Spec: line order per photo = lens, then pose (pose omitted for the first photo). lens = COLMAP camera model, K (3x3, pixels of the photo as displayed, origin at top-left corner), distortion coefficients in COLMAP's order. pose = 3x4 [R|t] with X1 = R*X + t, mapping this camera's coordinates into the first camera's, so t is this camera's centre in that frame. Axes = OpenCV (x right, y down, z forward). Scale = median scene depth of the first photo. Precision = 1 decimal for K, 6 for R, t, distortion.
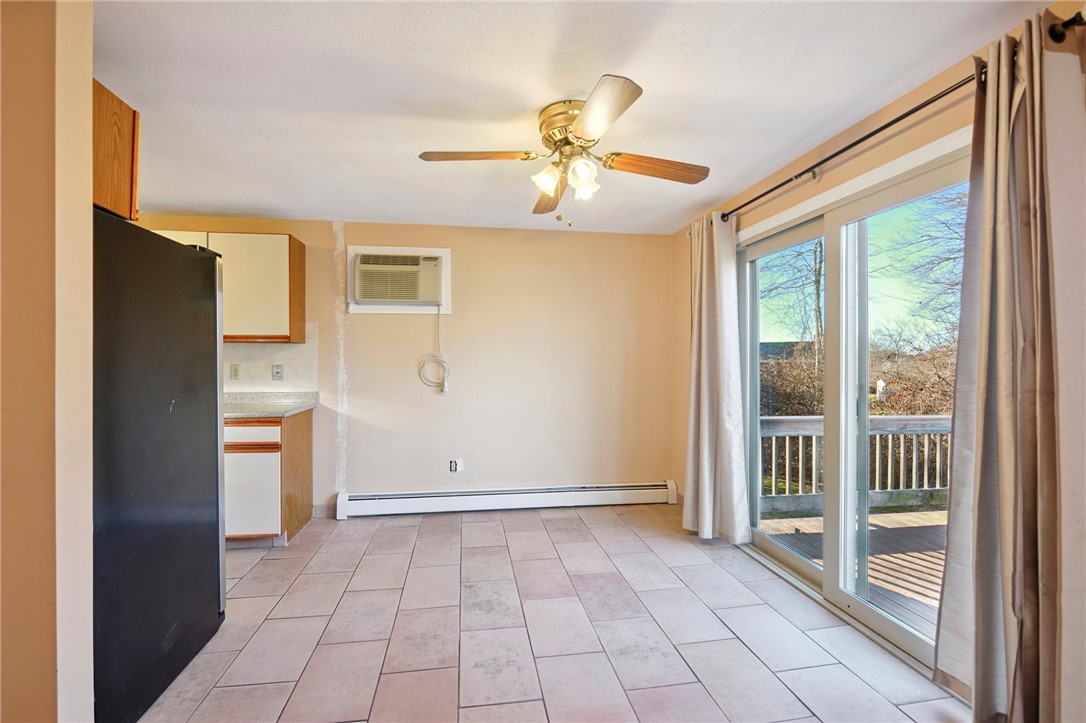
lens RADIAL K [[456.4, 0, 527.5], [0, 456.4, 358.9], [0, 0, 1]] dist [0.004081, -0.004867]
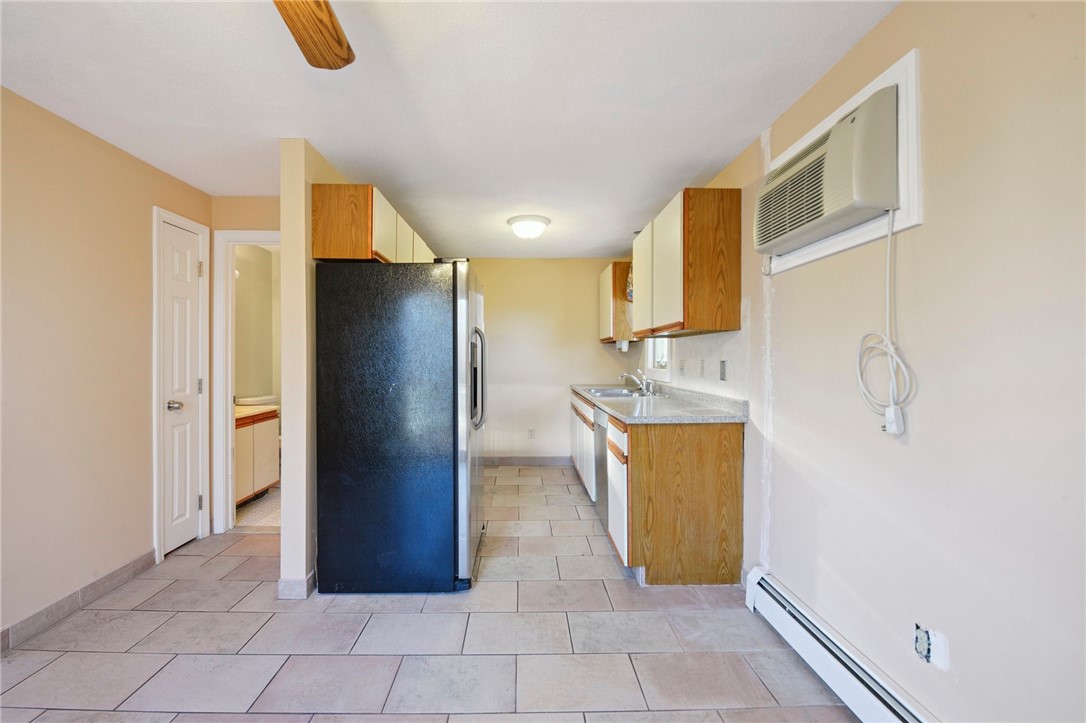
lens RADIAL K [[456.4, 0, 534.9], [0, 456.4, 356.3], [0, 0, 1]] dist [0.004081, -0.004867]
pose [[-0.122980, -0.009718, -0.992362, 0.245149], [0.000204, 0.999952, -0.009818, 0.013428], [0.992409, -0.001410, -0.122972, 0.771092]]
